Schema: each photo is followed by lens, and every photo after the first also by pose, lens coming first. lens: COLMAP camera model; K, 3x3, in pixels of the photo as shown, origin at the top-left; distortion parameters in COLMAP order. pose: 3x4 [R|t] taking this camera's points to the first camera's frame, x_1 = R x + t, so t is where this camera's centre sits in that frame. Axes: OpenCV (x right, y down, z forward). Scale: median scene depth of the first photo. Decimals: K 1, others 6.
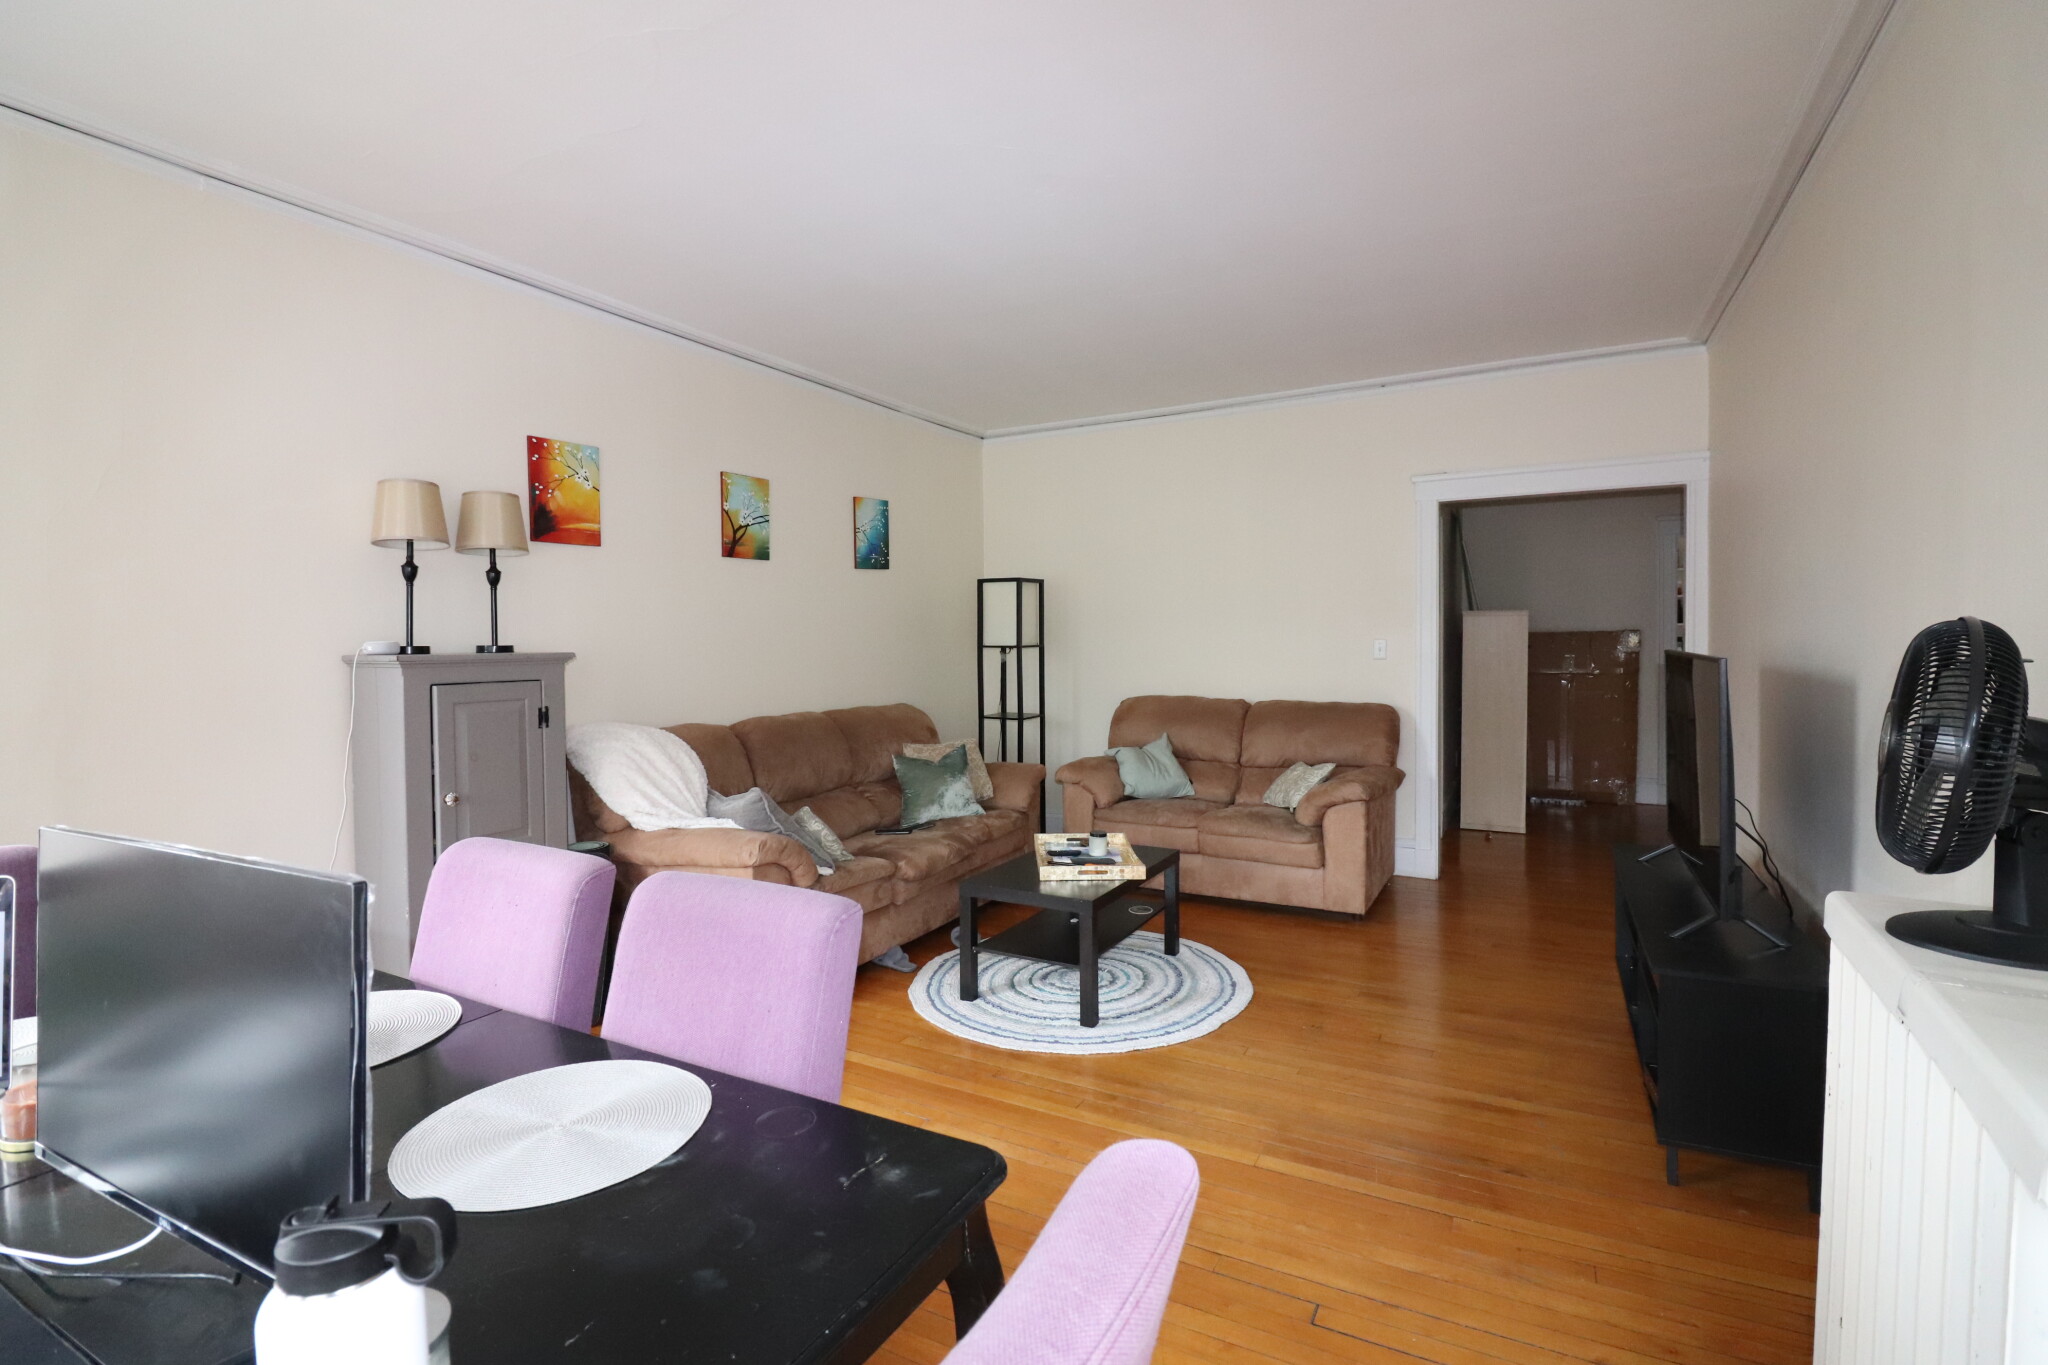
lens RADIAL K [[955.0, 0, 1020.7], [0, 955.0, 664.5], [0, 0, 1]] dist [0.000273, -0.012533]
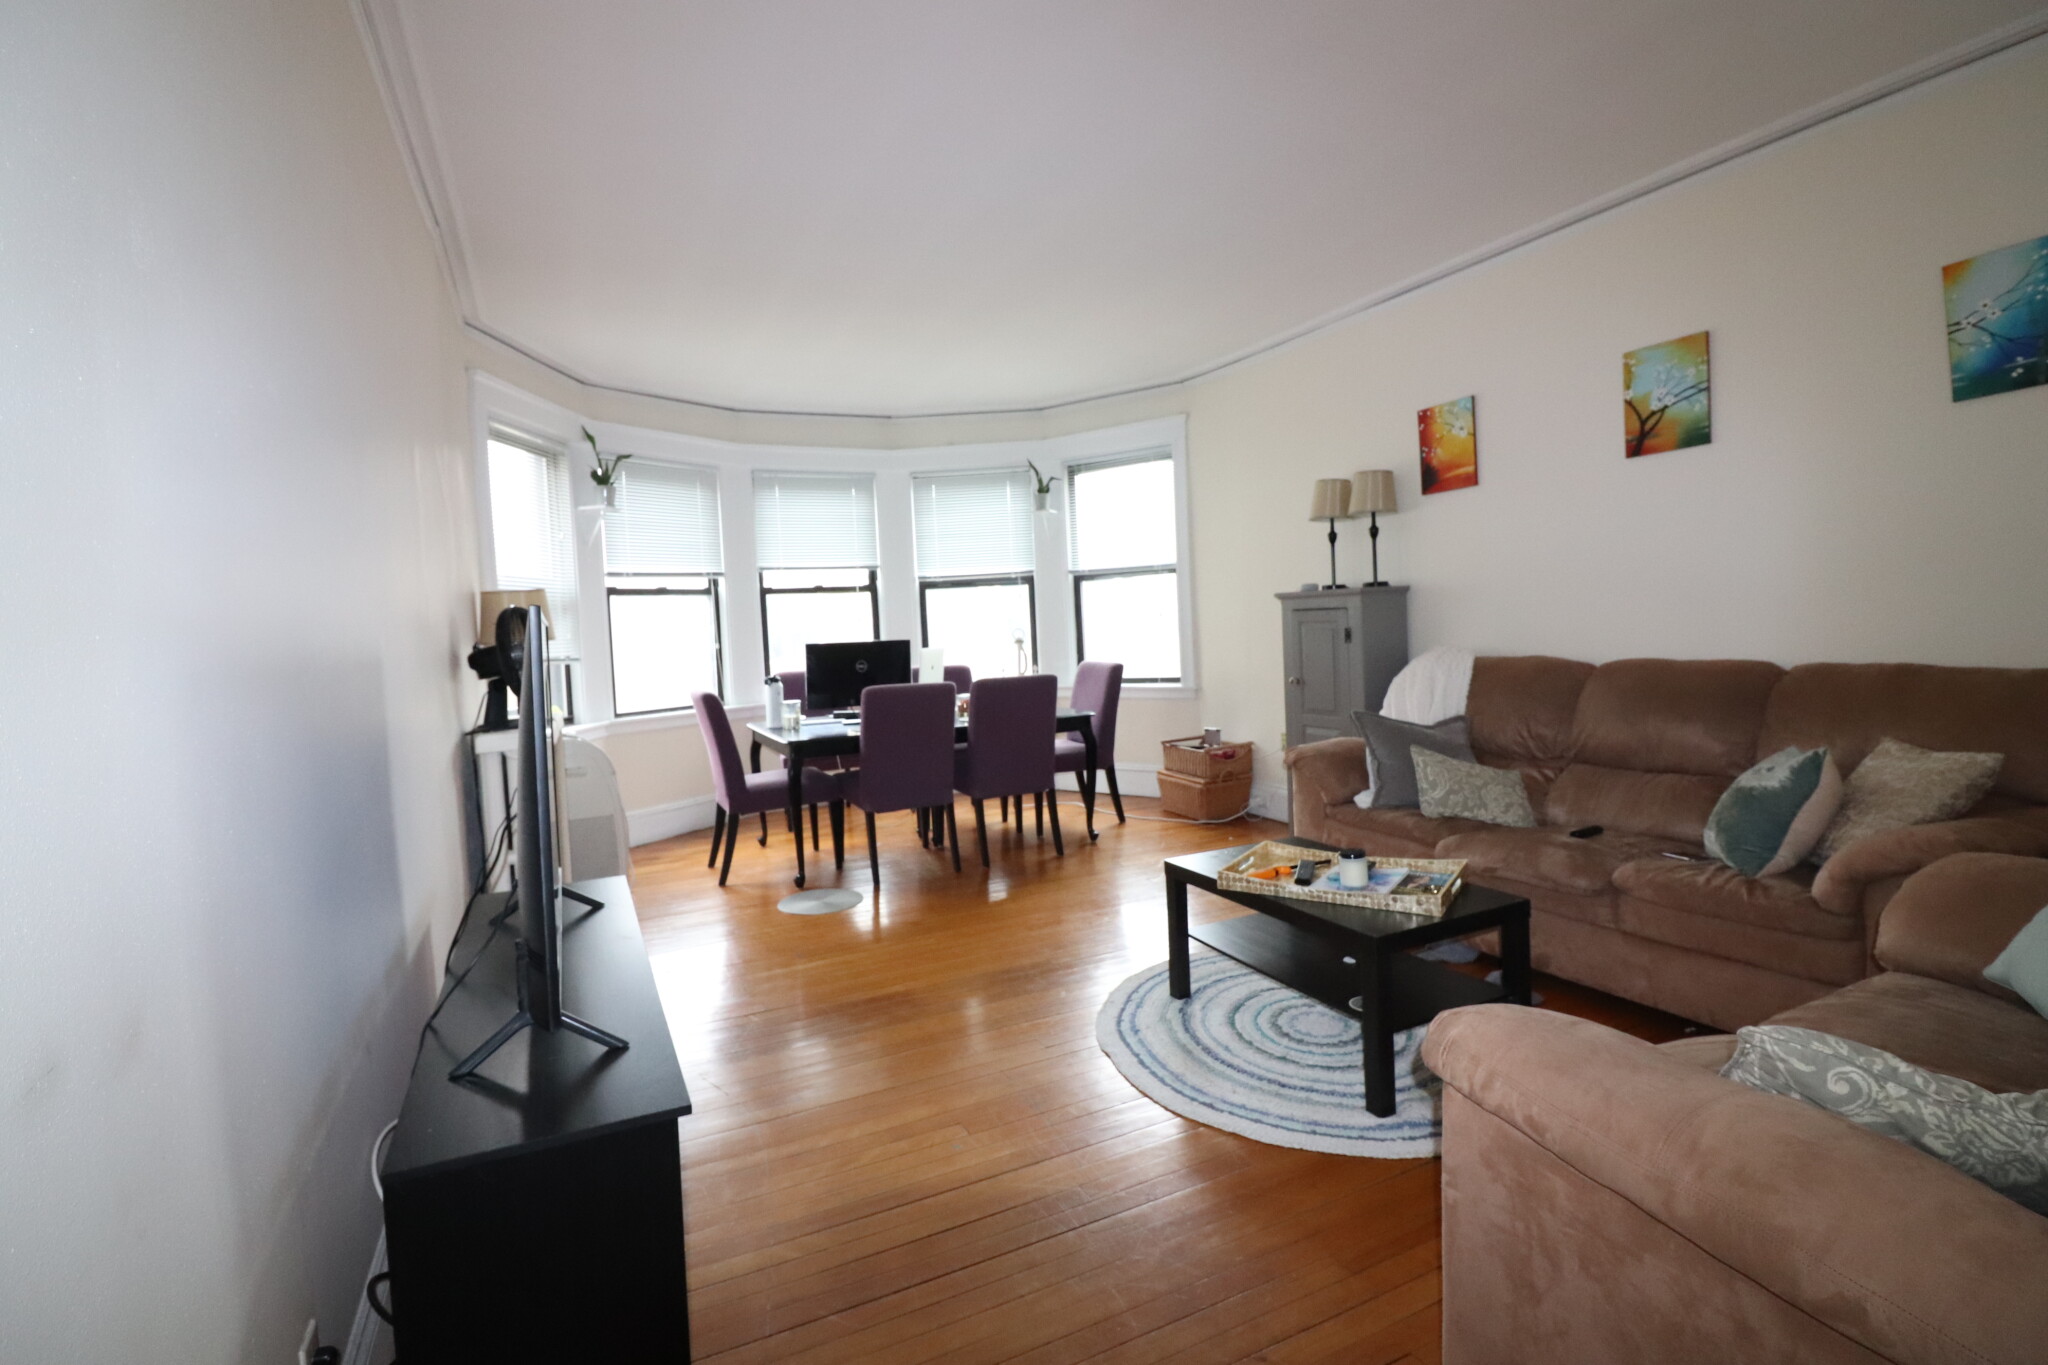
lens RADIAL K [[955.0, 0, 1020.7], [0, 955.0, 664.5], [0, 0, 1]] dist [0.000273, -0.012533]
pose [[-0.587324, 0.080866, -0.805302, 0.790986], [0.037658, 0.996649, 0.072616, -0.018087], [0.808475, 0.012323, -0.588401, 1.259747]]
